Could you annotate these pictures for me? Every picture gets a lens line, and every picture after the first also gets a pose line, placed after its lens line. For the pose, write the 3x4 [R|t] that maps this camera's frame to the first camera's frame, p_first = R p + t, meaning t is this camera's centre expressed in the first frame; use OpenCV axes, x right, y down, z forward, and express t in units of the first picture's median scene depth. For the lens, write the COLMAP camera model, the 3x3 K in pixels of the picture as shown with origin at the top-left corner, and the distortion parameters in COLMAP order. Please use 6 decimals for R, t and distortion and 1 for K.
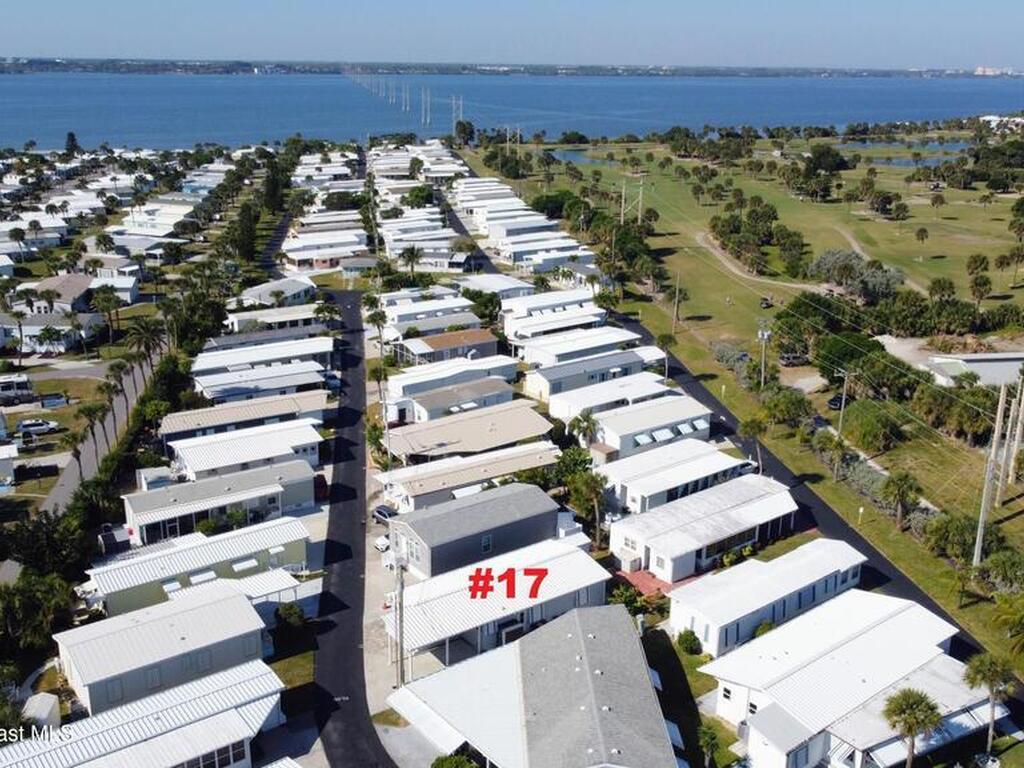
lens RADIAL K [[1035.5, 0, 512.0], [0, 1035.5, 384.0], [0, 0, 1]] dist [0.000675, -0.006799]
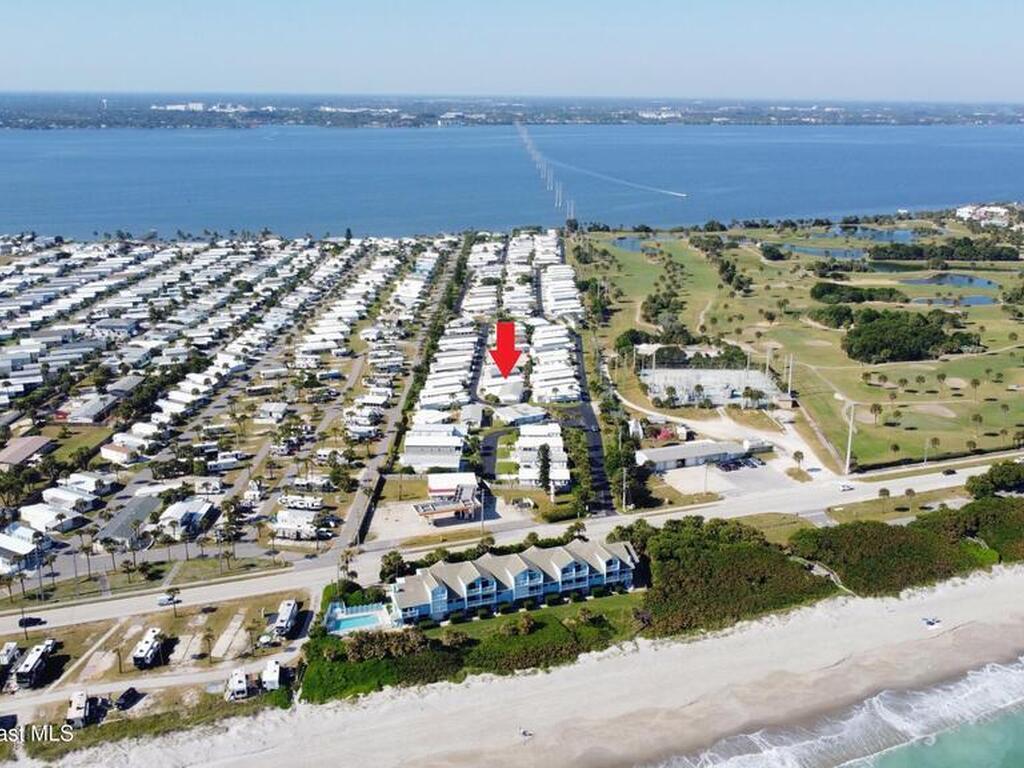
lens RADIAL K [[1035.5, 0, 512.0], [0, 1035.5, 384.0], [0, 0, 1]] dist [0.000675, -0.006799]
pose [[0.986992, 0.041790, -0.155245, 0.288193], [-0.046045, 0.998653, -0.023911, 0.113203], [0.154037, 0.030748, 0.987587, -1.424362]]
